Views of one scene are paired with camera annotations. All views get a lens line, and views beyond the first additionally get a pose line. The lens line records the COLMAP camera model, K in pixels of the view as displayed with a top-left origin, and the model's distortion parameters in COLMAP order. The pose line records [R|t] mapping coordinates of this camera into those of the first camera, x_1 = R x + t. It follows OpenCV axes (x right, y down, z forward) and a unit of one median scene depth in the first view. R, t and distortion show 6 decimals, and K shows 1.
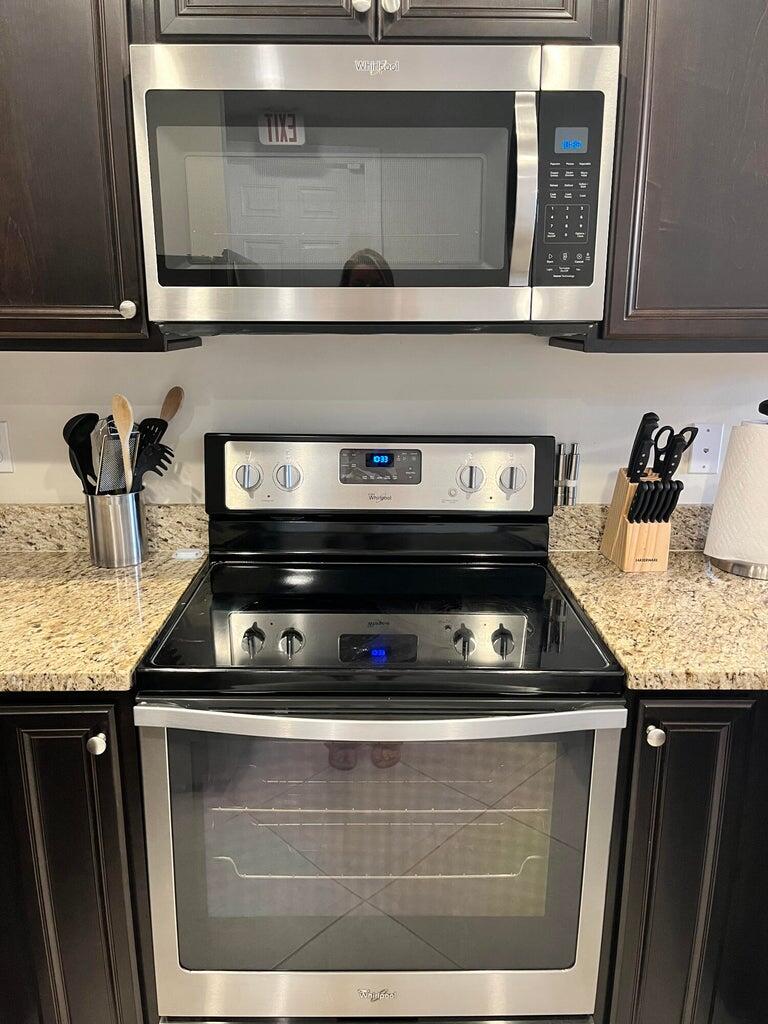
lens RADIAL K [[777.7, 0, 385.7], [0, 777.7, 512.7], [0, 0, 1]] dist [0.047788, -0.059595]
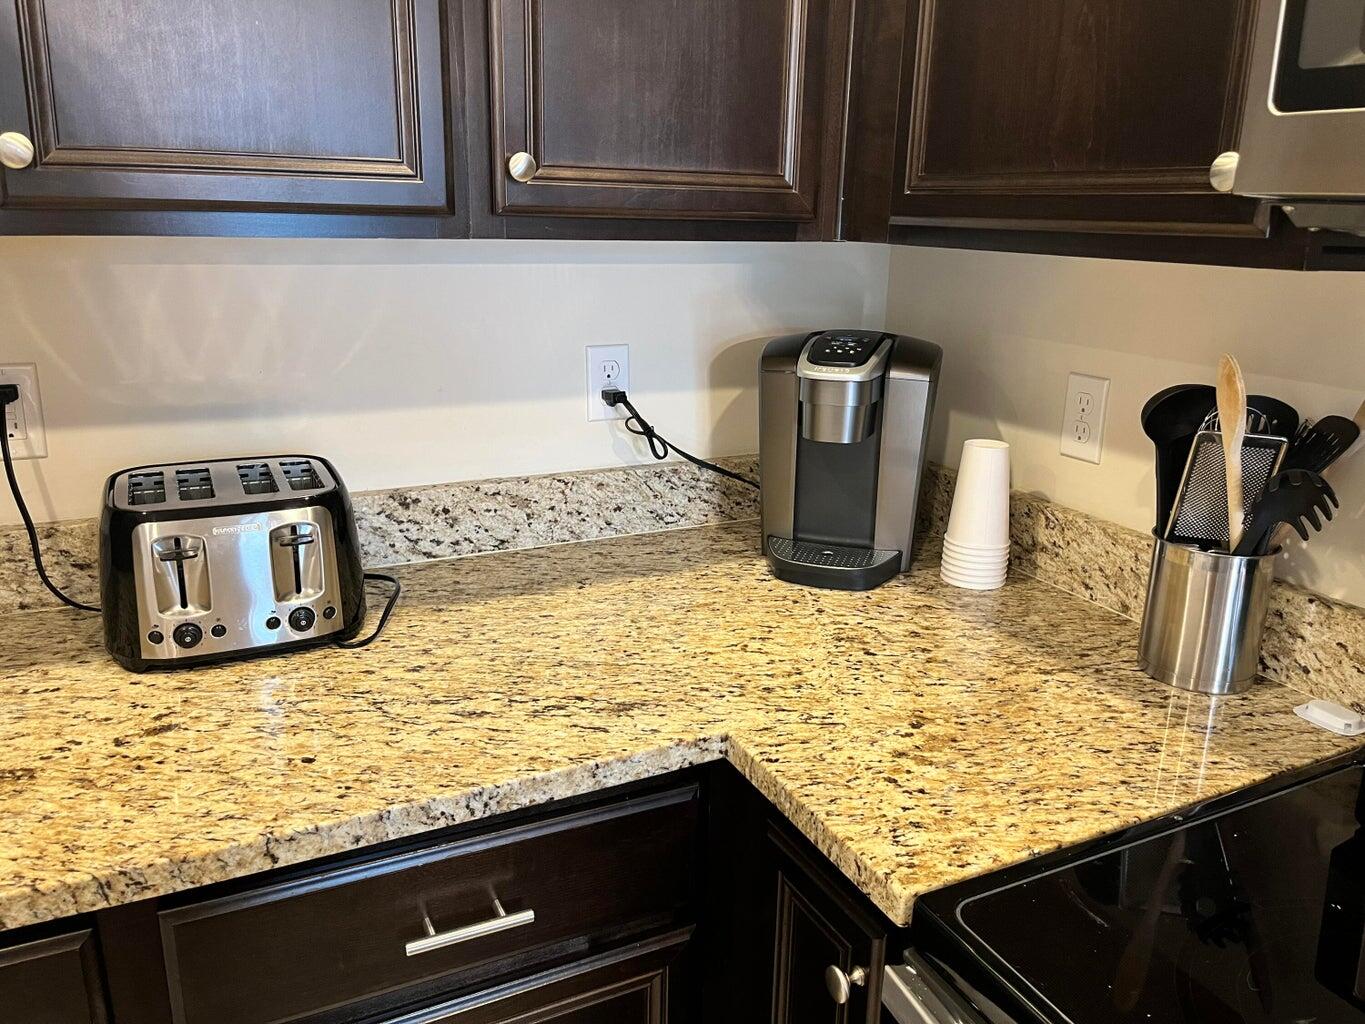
lens RADIAL K [[1036.7, 0, 681.6], [0, 1036.7, 509.2], [0, 0, 1]] dist [0.047788, -0.059595]
pose [[0.430660, 0.259951, -0.864267, 0.091058], [-0.242865, 0.955677, 0.166427, -0.080420], [0.869223, 0.138227, 0.474705, 0.384129]]
